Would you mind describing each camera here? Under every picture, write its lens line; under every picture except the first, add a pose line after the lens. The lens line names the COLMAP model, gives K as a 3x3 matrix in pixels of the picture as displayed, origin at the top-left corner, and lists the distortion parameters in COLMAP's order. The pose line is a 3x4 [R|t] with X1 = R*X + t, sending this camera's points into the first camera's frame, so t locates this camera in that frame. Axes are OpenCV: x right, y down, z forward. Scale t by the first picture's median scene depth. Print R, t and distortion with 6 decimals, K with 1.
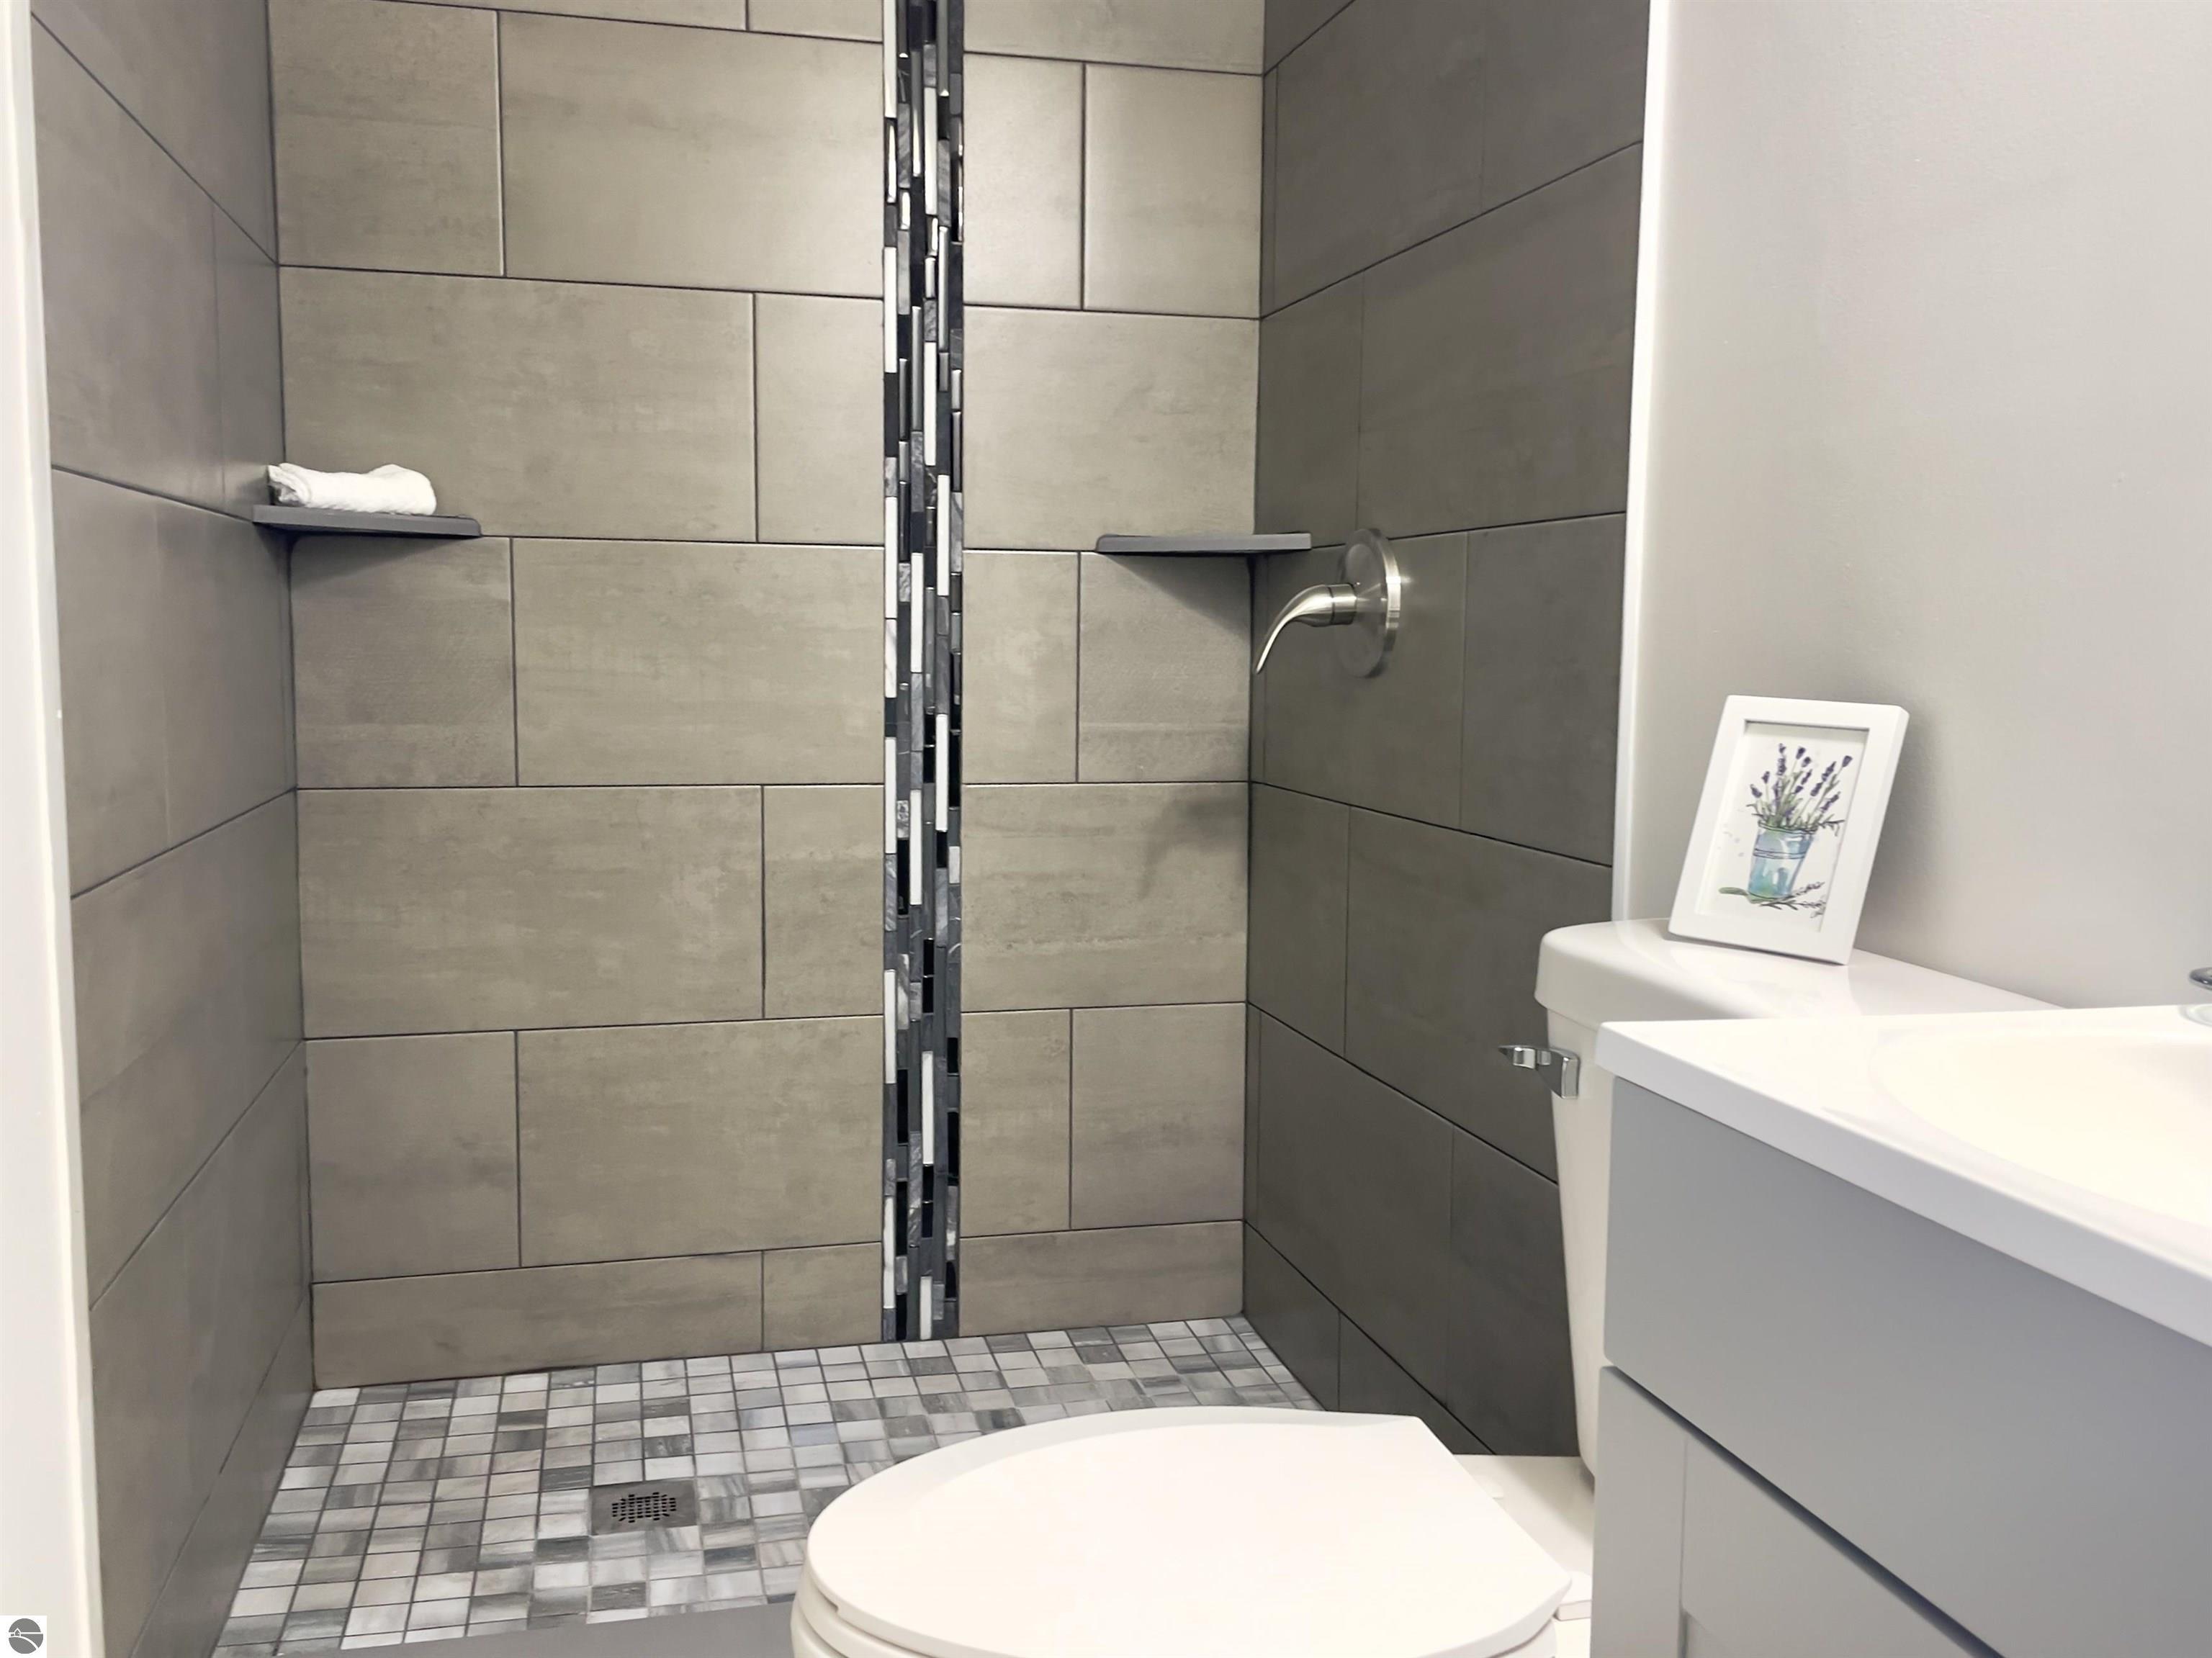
lens RADIAL K [[1928.2, 0, 1098.6], [0, 1928.2, 828.3], [0, 0, 1]] dist [0.076028, -0.089653]
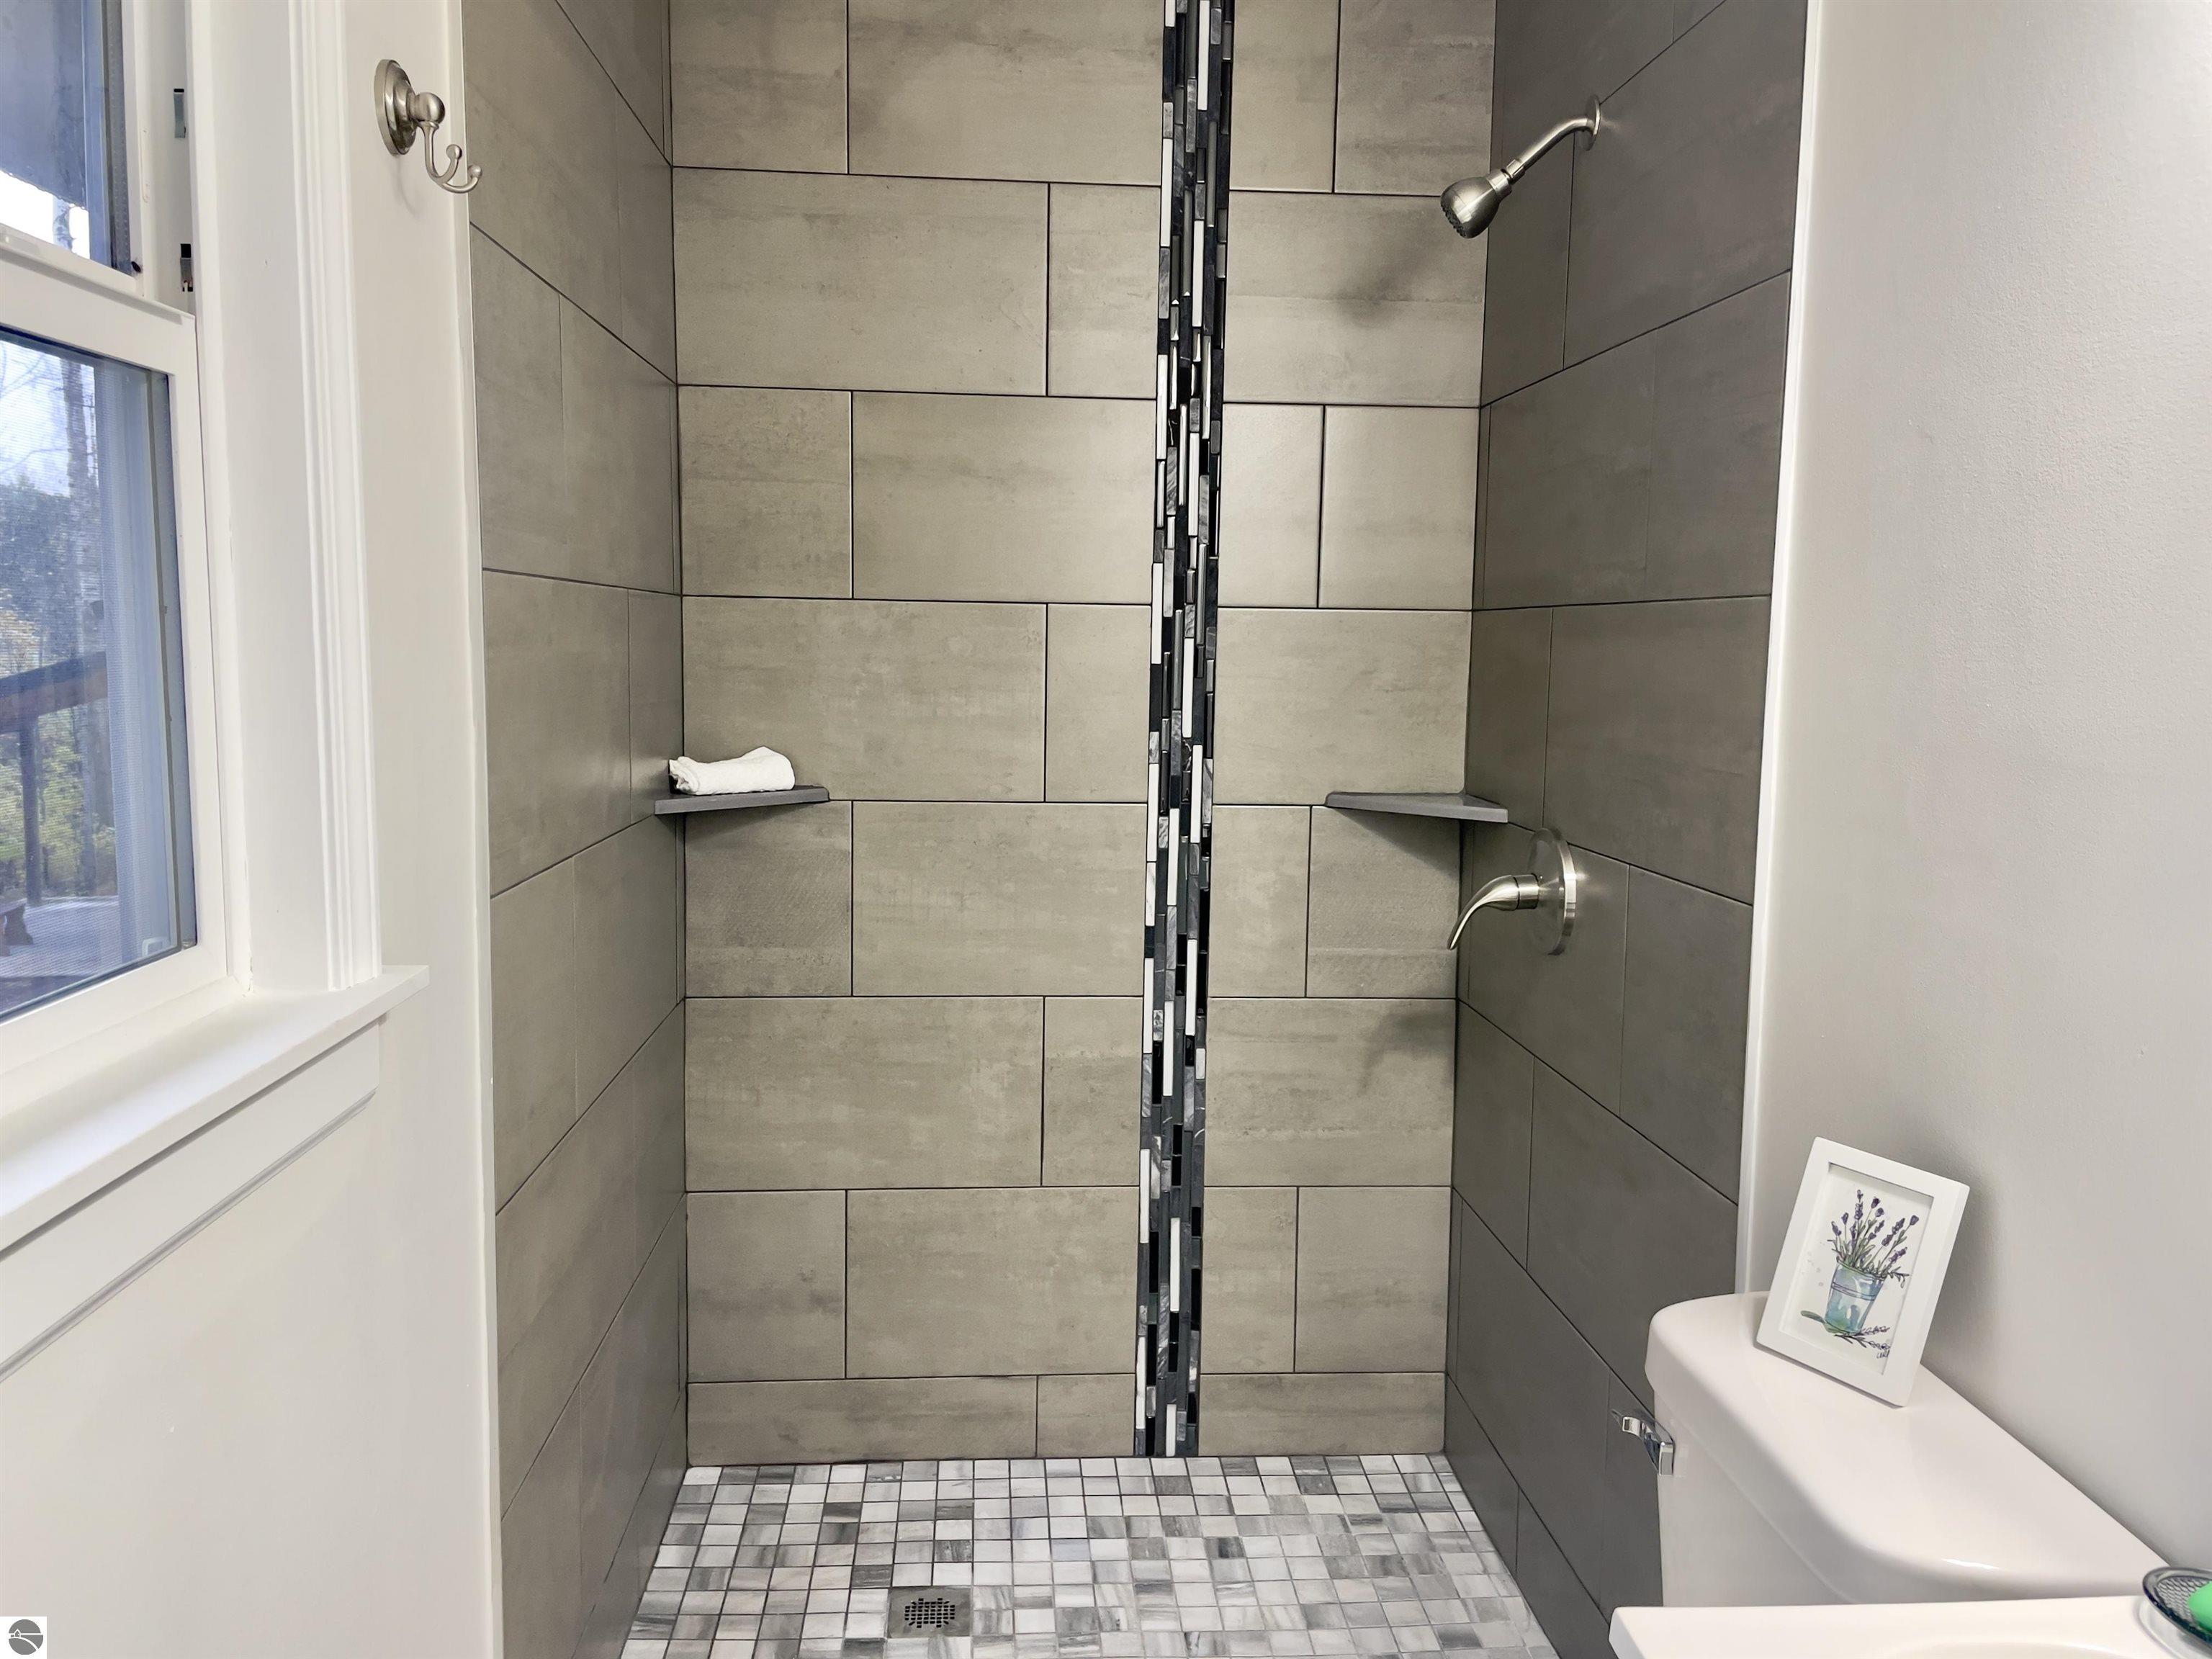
lens RADIAL K [[1669.2, 0, 1107.2], [0, 1669.2, 820.1], [0, 0, 1]] dist [0.088403, -0.119378]
pose [[0.985851, 0.022985, -0.166039, 0.039076], [-0.023557, 0.999721, -0.001475, -0.136490], [0.165959, 0.005366, 0.986118, -0.037806]]
